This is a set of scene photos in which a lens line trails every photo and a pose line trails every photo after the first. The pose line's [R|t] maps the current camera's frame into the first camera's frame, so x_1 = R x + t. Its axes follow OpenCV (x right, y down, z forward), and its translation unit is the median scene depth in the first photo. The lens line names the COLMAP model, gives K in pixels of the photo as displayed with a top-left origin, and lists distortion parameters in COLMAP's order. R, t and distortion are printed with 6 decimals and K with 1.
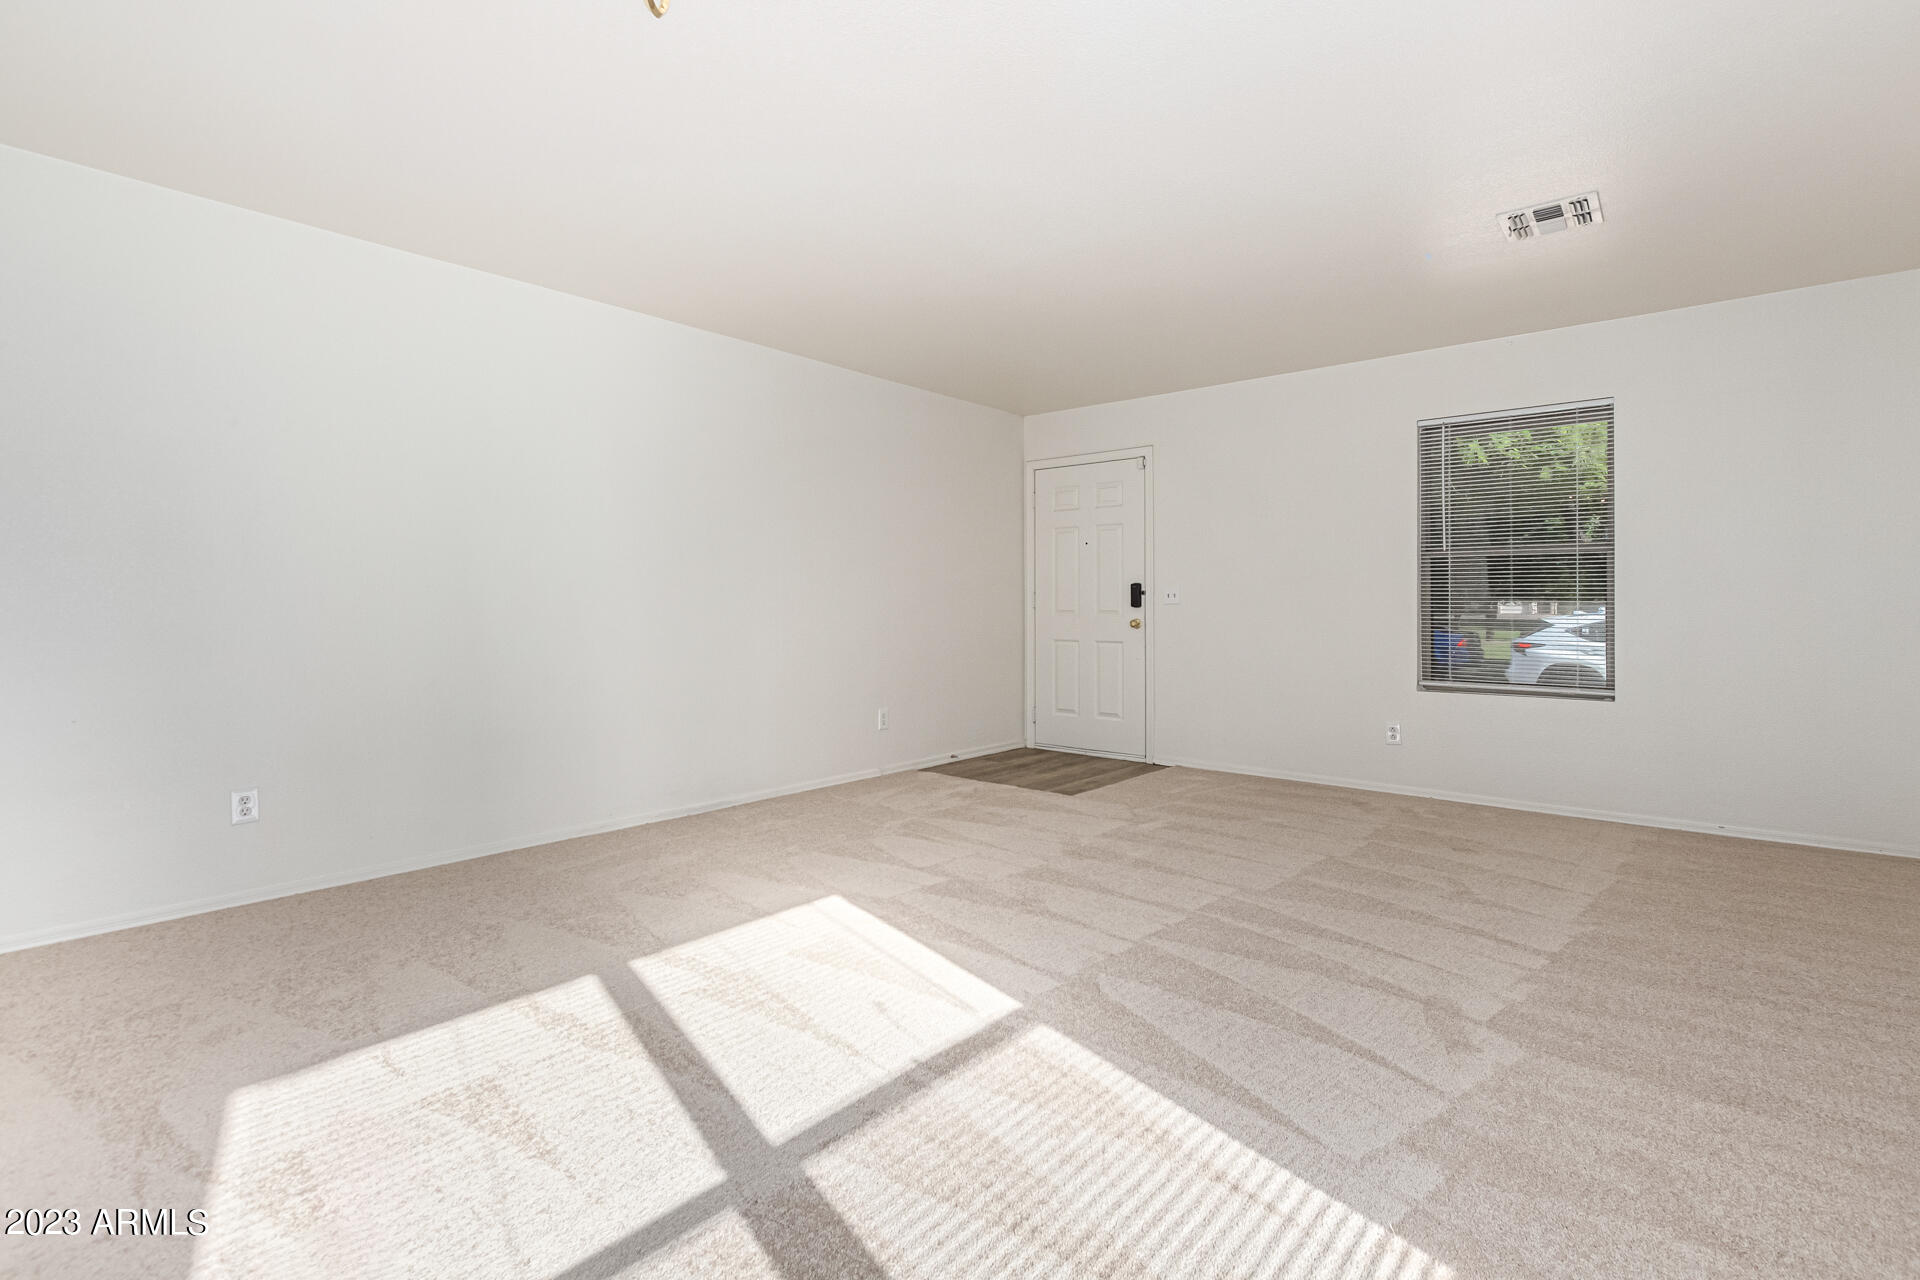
lens RADIAL K [[902.8, 0, 965.8], [0, 902.8, 595.9], [0, 0, 1]] dist [0.001025, -0.000003]
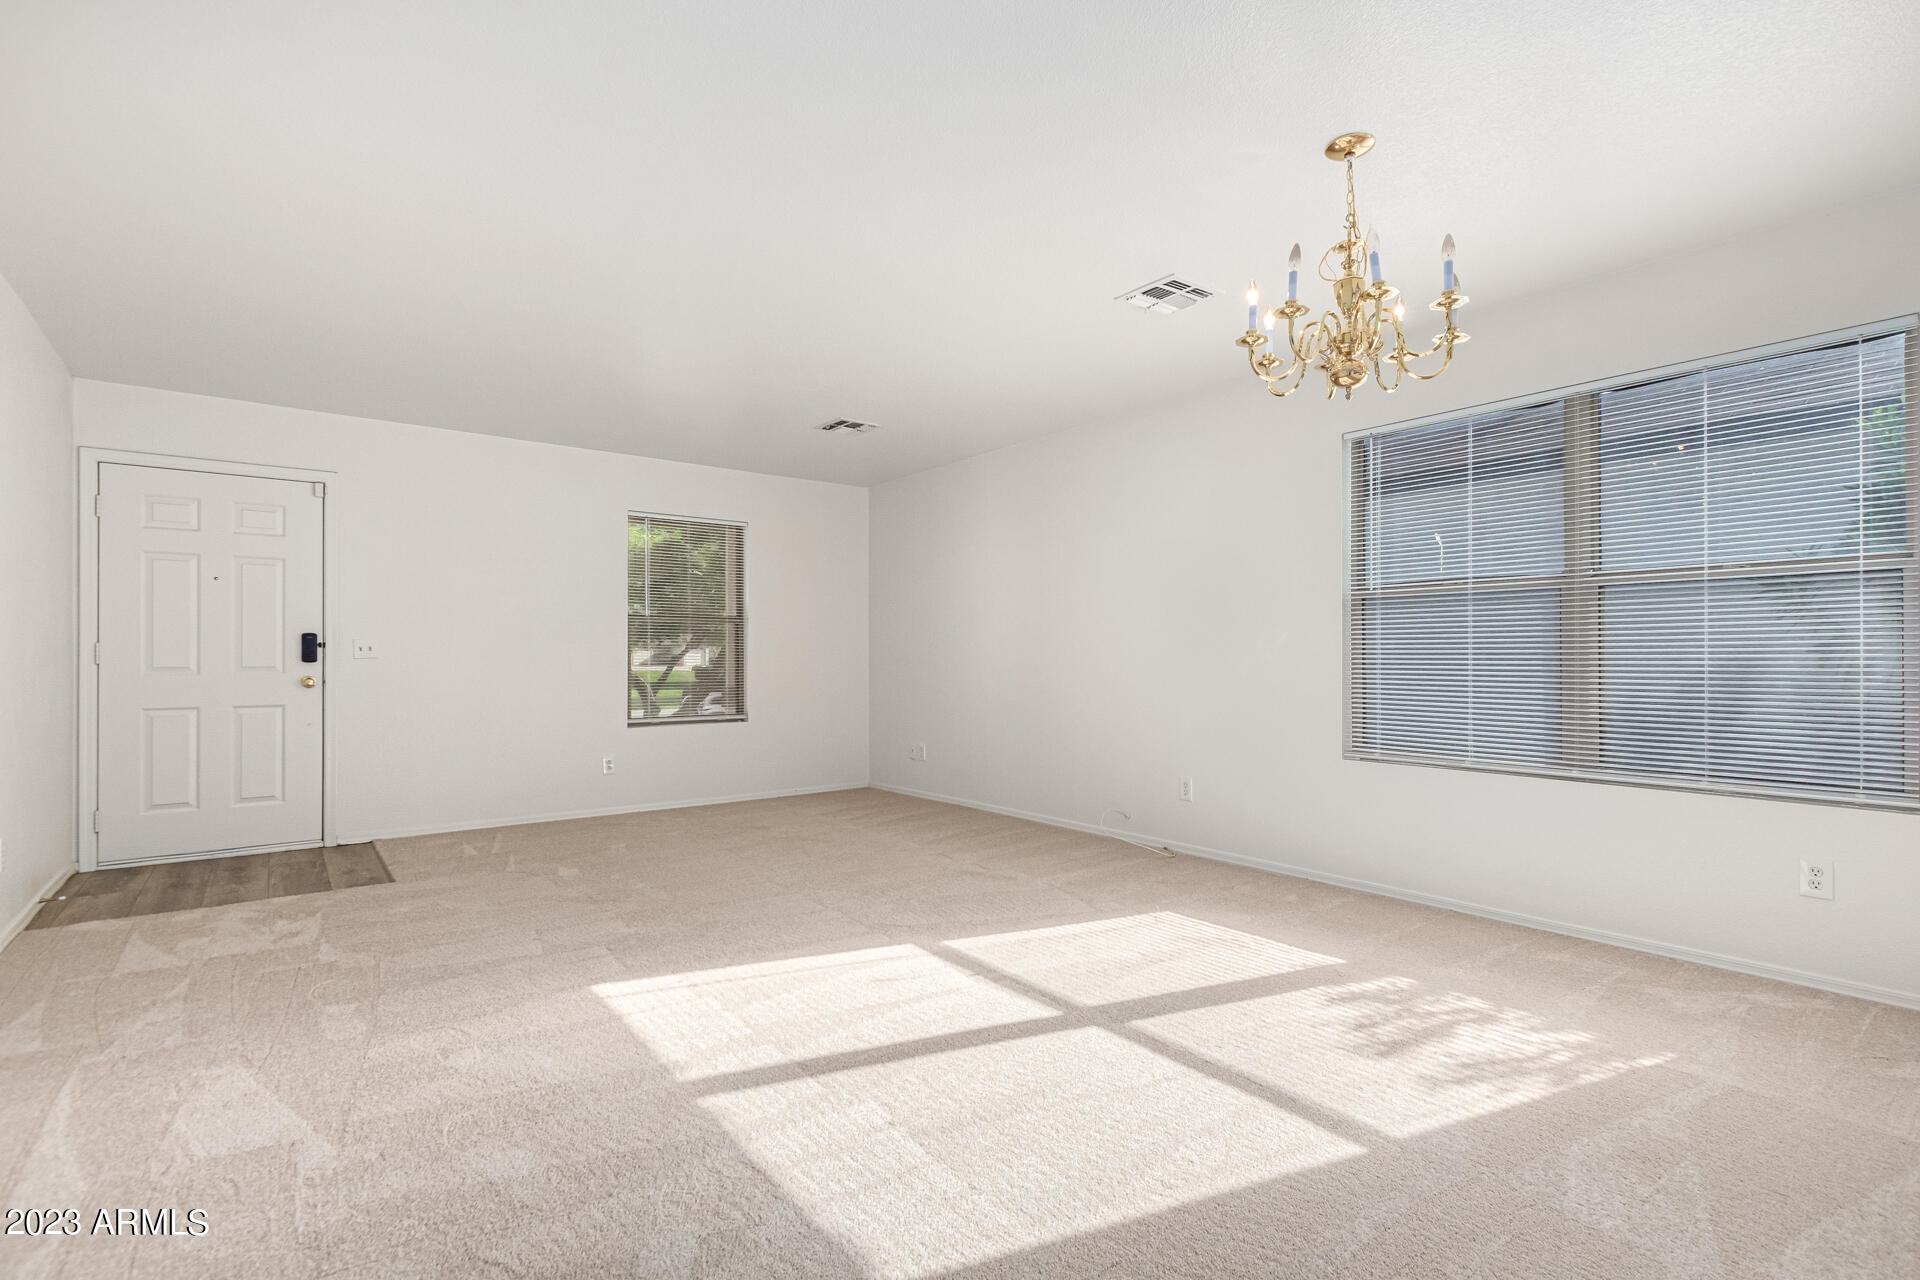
lens RADIAL K [[886.8, 0, 964.4], [0, 886.8, 650.9], [0, 0, 1]] dist [0.001116, -0.000203]
pose [[0.203238, 0.006115, 0.979110, -0.946408], [-0.007652, 0.999960, -0.004656, 0.002667], [-0.979099, -0.006546, 0.203277, 0.475318]]
